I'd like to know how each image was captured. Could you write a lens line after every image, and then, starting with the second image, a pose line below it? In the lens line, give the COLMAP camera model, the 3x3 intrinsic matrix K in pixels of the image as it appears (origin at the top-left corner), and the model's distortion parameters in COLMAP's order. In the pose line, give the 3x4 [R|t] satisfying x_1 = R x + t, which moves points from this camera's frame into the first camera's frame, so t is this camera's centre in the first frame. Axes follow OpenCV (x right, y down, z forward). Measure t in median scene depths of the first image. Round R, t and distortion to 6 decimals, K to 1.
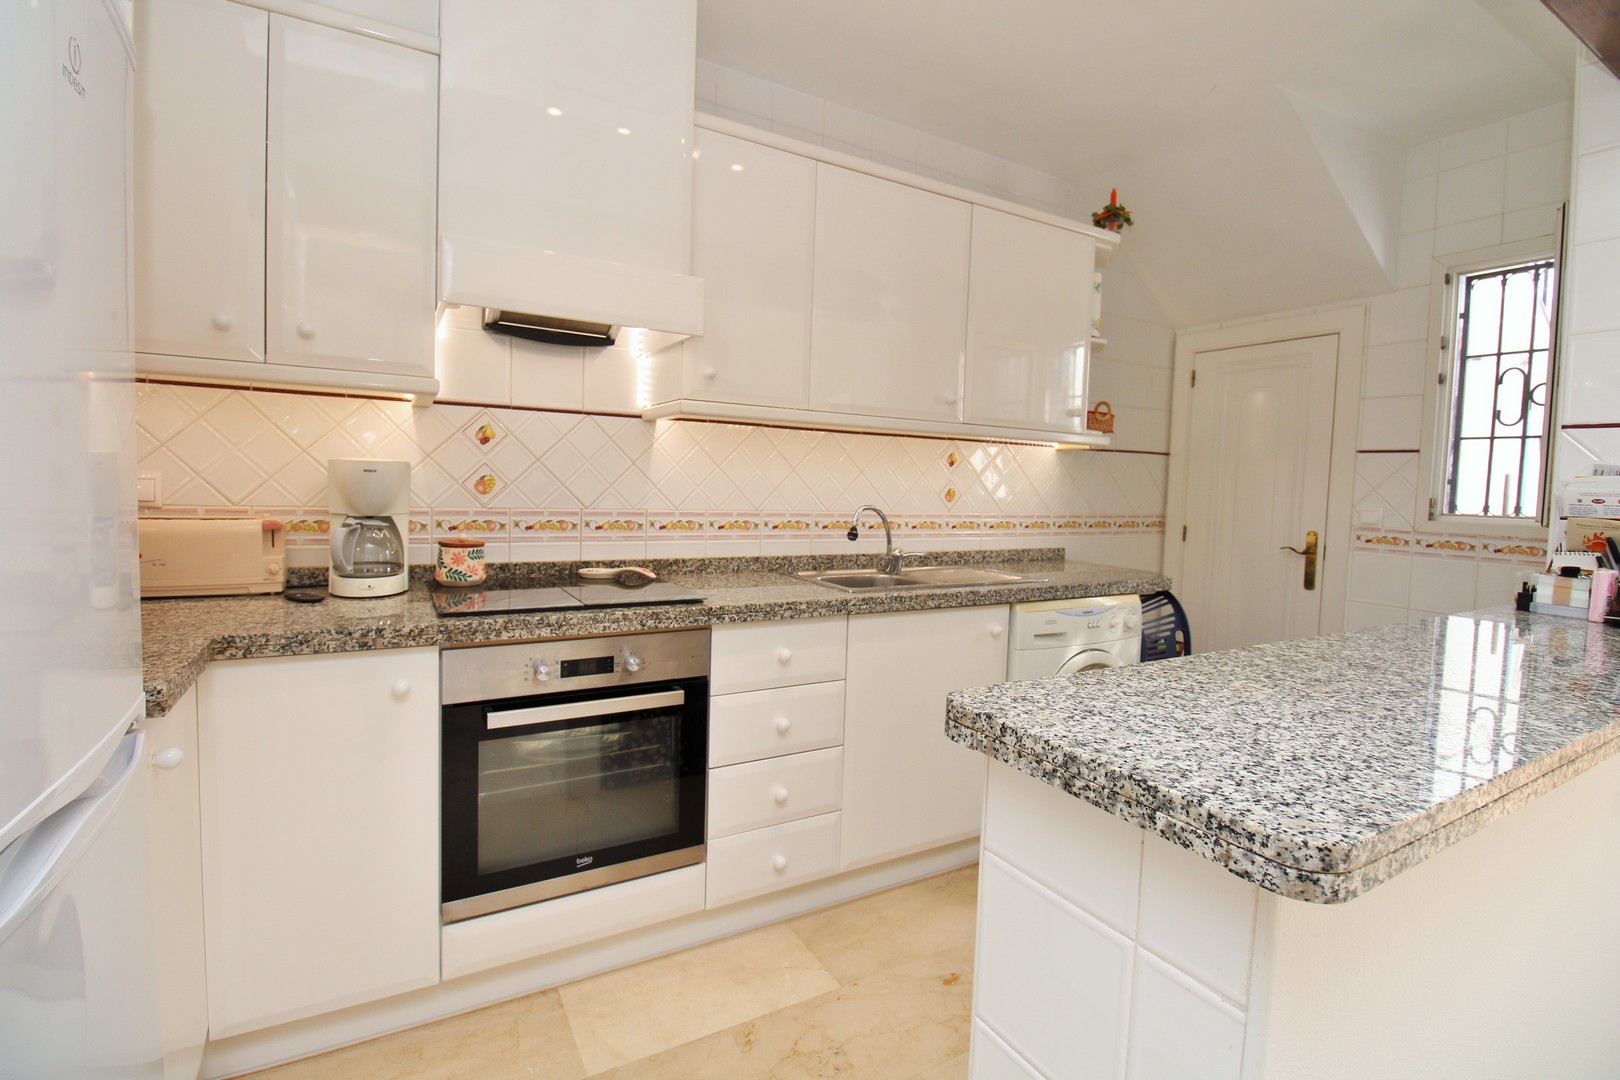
lens RADIAL K [[756.3, 0, 800.3], [0, 756.3, 528.5], [0, 0, 1]] dist [-0.007731, -0.009058]
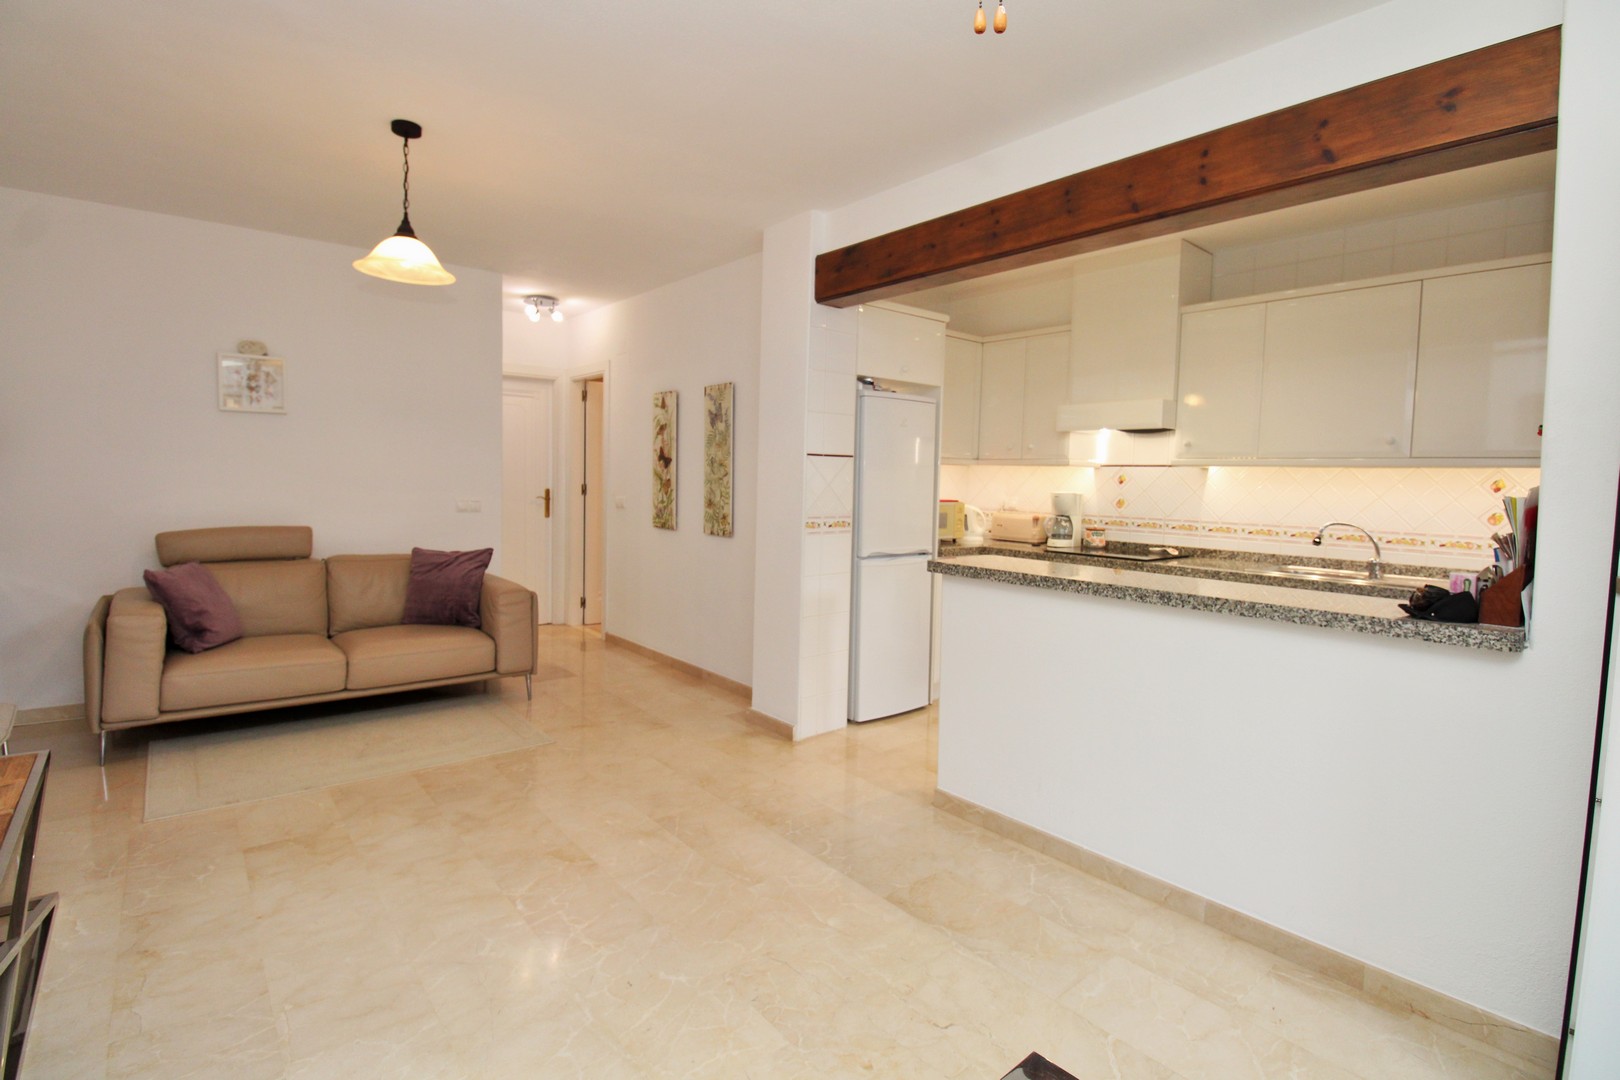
lens RADIAL K [[756.3, 0, 809.6], [0, 756.3, 530.1], [0, 0, 1]] dist [-0.007731, -0.009058]
pose [[0.173635, 0.043472, -0.983850, 1.288642], [-0.071772, 0.996927, 0.031383, 0.009741], [0.982191, 0.065164, 0.176221, -0.175370]]
